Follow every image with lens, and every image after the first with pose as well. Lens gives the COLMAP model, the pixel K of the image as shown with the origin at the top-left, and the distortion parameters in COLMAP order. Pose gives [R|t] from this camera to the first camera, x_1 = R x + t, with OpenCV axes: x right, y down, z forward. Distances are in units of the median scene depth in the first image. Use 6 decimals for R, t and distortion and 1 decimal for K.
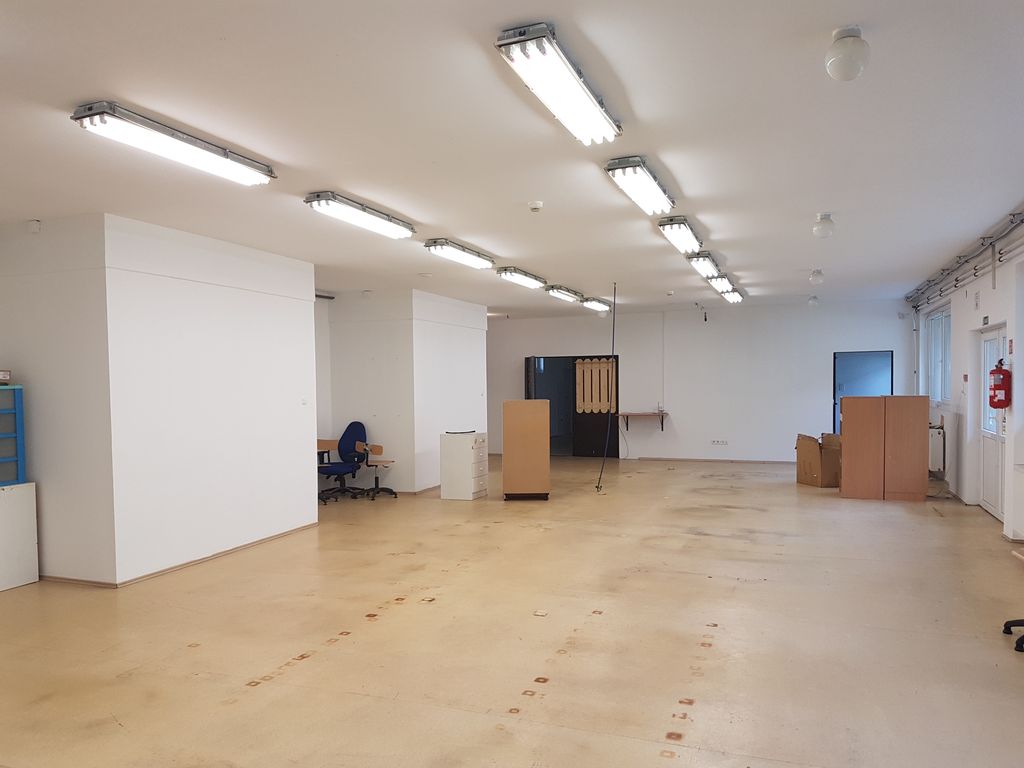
lens RADIAL K [[786.6, 0, 508.3], [0, 786.6, 410.4], [0, 0, 1]] dist [0.227708, -0.389572]
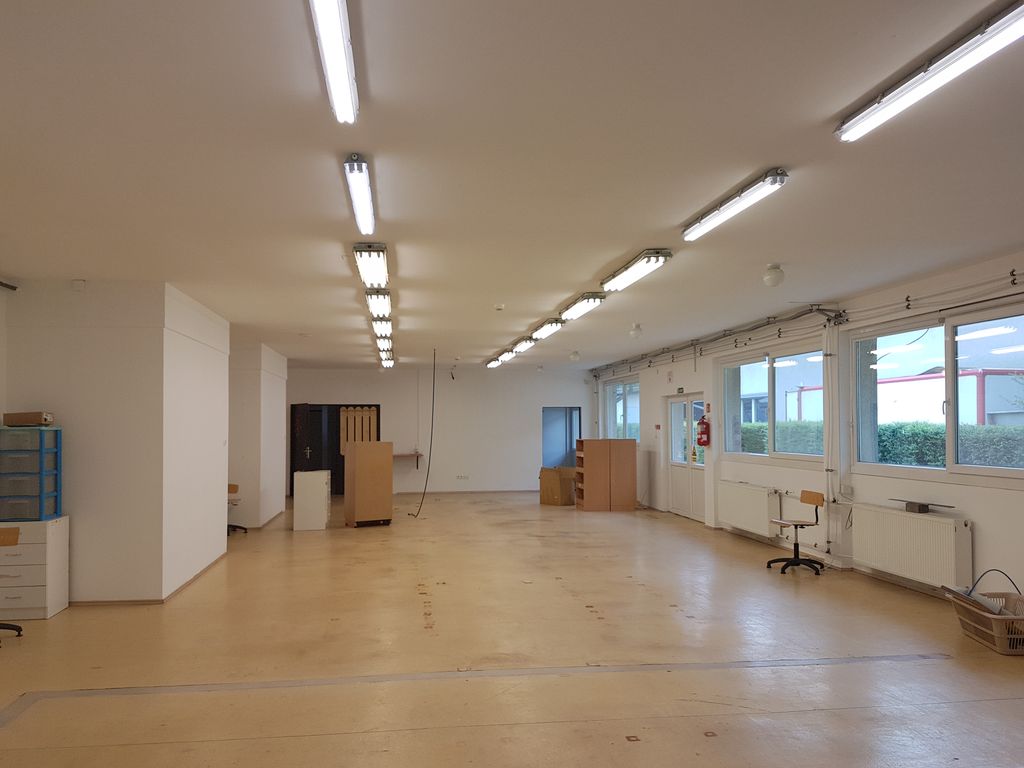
lens RADIAL K [[786.6, 0, 508.3], [0, 786.6, 410.4], [0, 0, 1]] dist [0.227708, -0.389572]
pose [[0.879306, 0.018067, 0.475915, -0.353134], [0.010215, 0.998335, -0.056771, 0.009257], [-0.476148, 0.054781, 0.877657, -0.151841]]
